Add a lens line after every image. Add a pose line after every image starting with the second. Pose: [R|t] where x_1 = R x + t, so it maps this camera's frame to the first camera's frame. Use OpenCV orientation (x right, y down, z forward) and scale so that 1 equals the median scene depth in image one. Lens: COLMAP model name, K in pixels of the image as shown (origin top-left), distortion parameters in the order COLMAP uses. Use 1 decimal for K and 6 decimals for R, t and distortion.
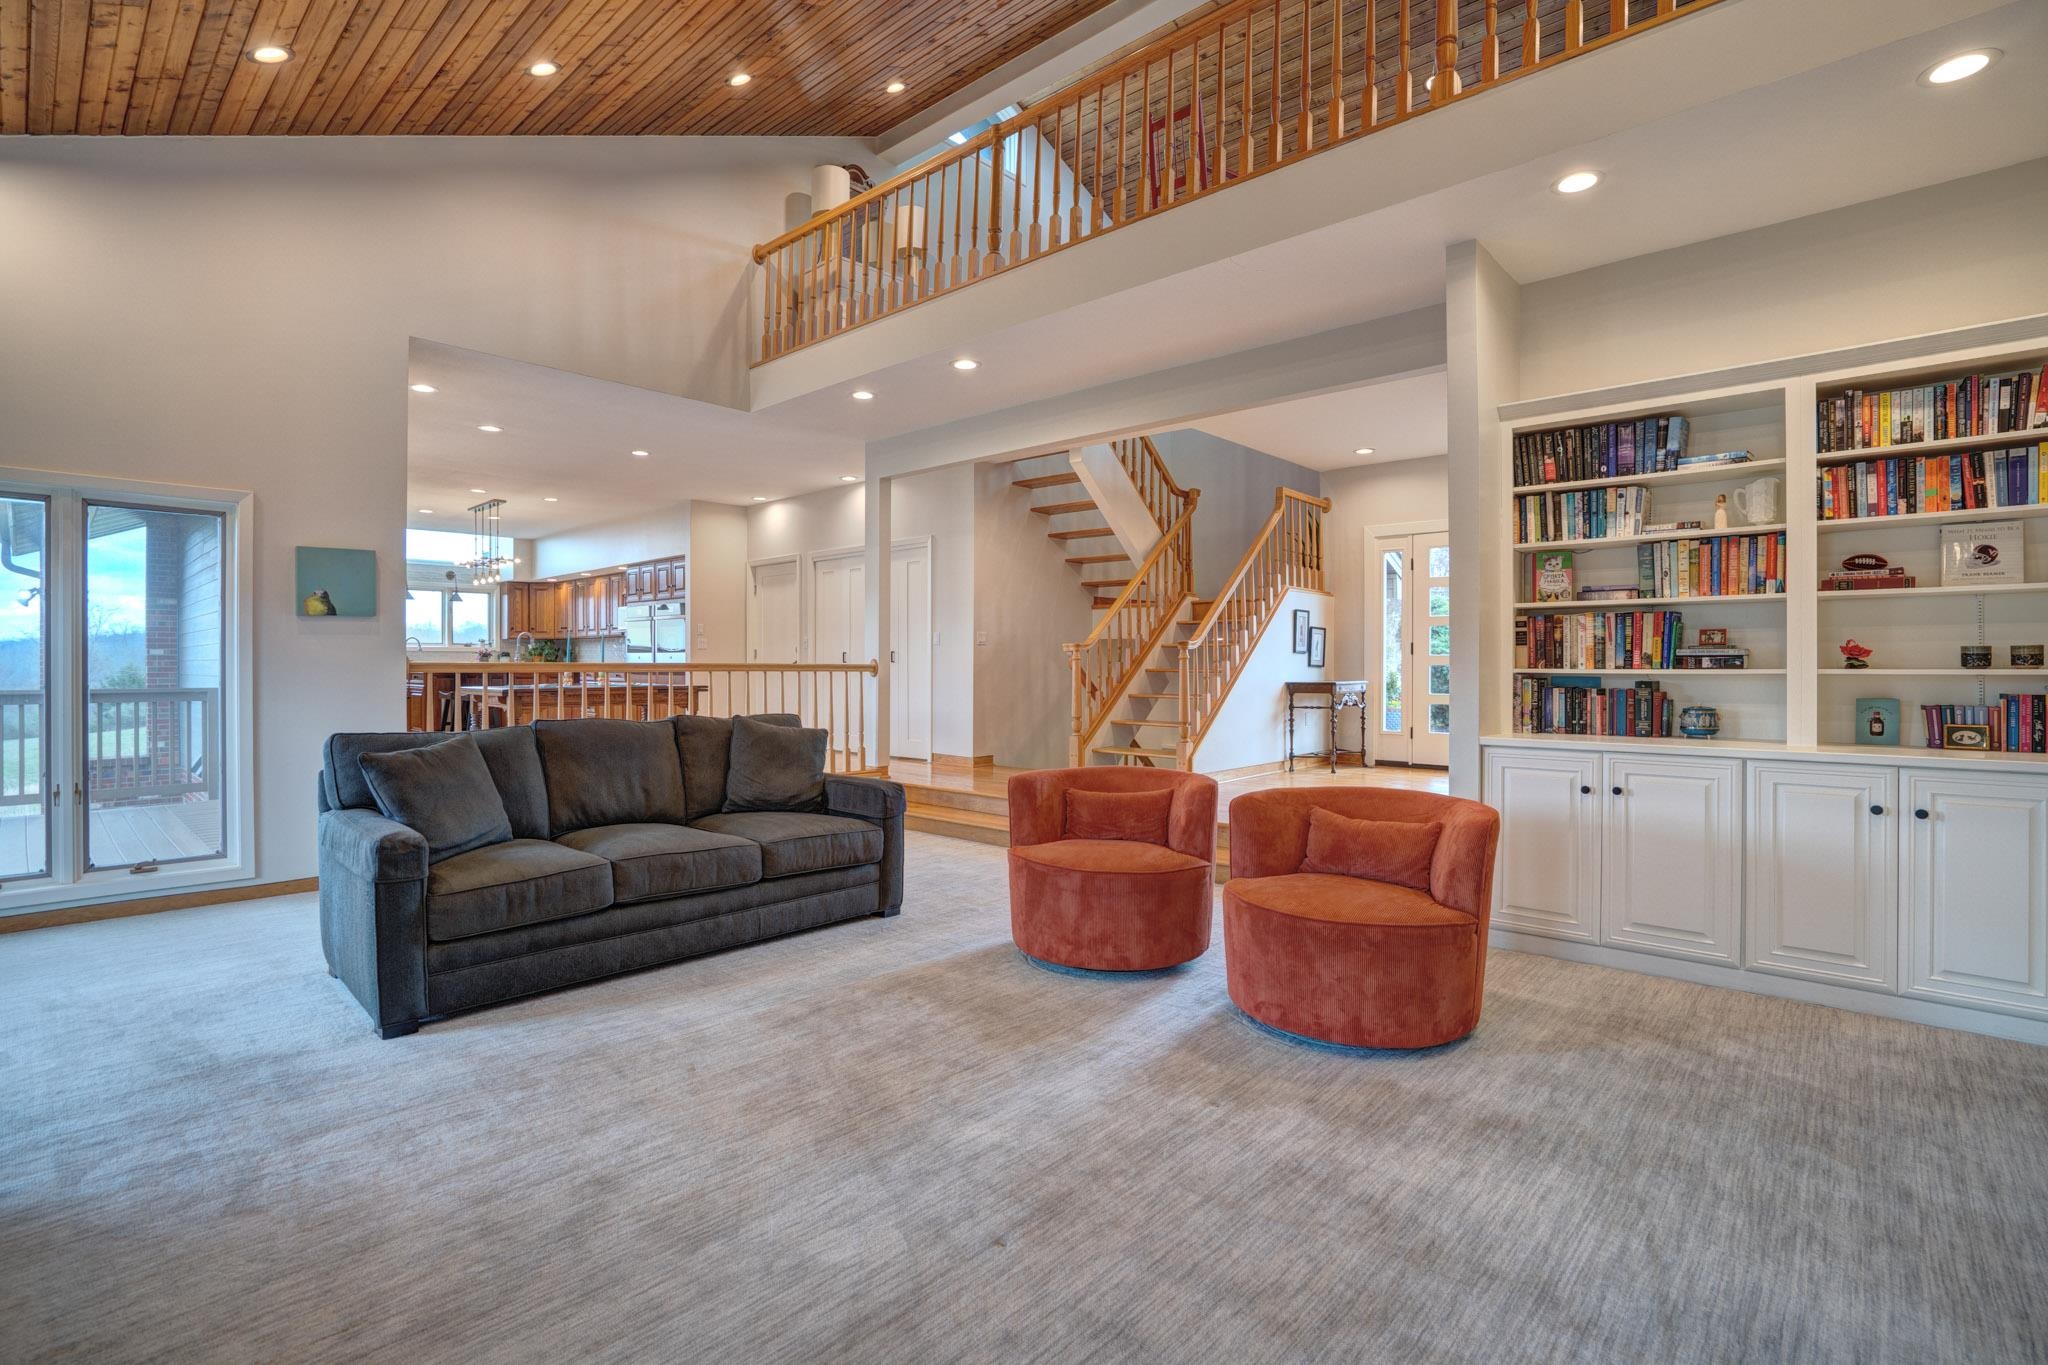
lens RADIAL K [[955.8, 0, 1009.3], [0, 955.8, 666.4], [0, 0, 1]] dist [-0.063752, 0.024766]
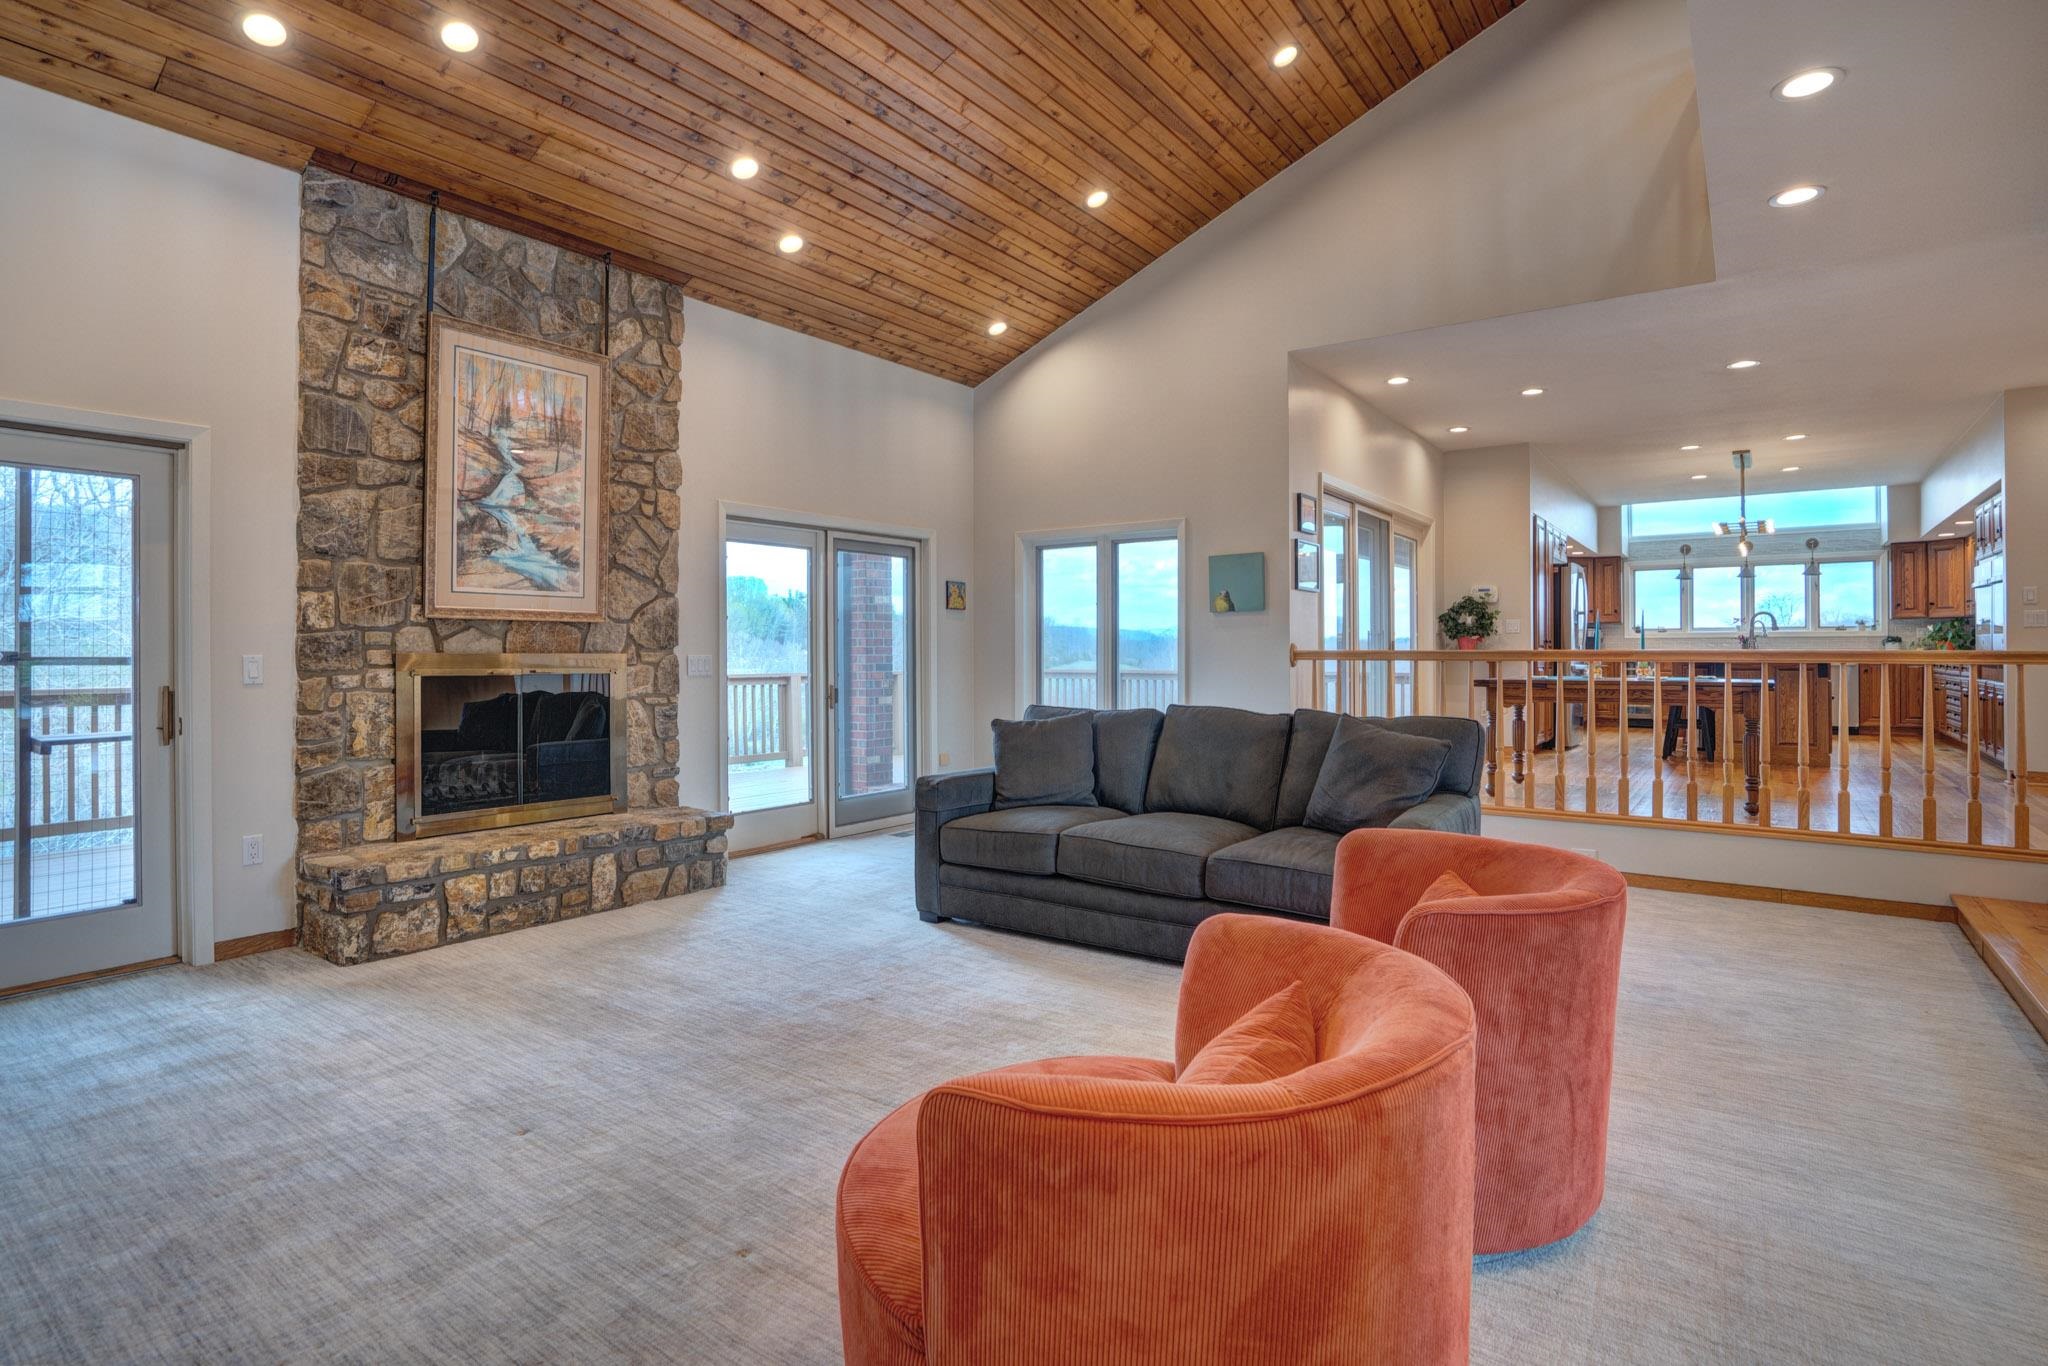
lens RADIAL K [[1024.6, 0, 1020.3], [0, 1024.6, 652.1], [0, 0, 1]] dist [-0.055889, 0.033601]
pose [[0.116716, -0.001684, -0.993164, 0.605426], [-0.000192, 0.999999, -0.001718, -0.001663], [0.993165, 0.000391, 0.116716, 0.662126]]
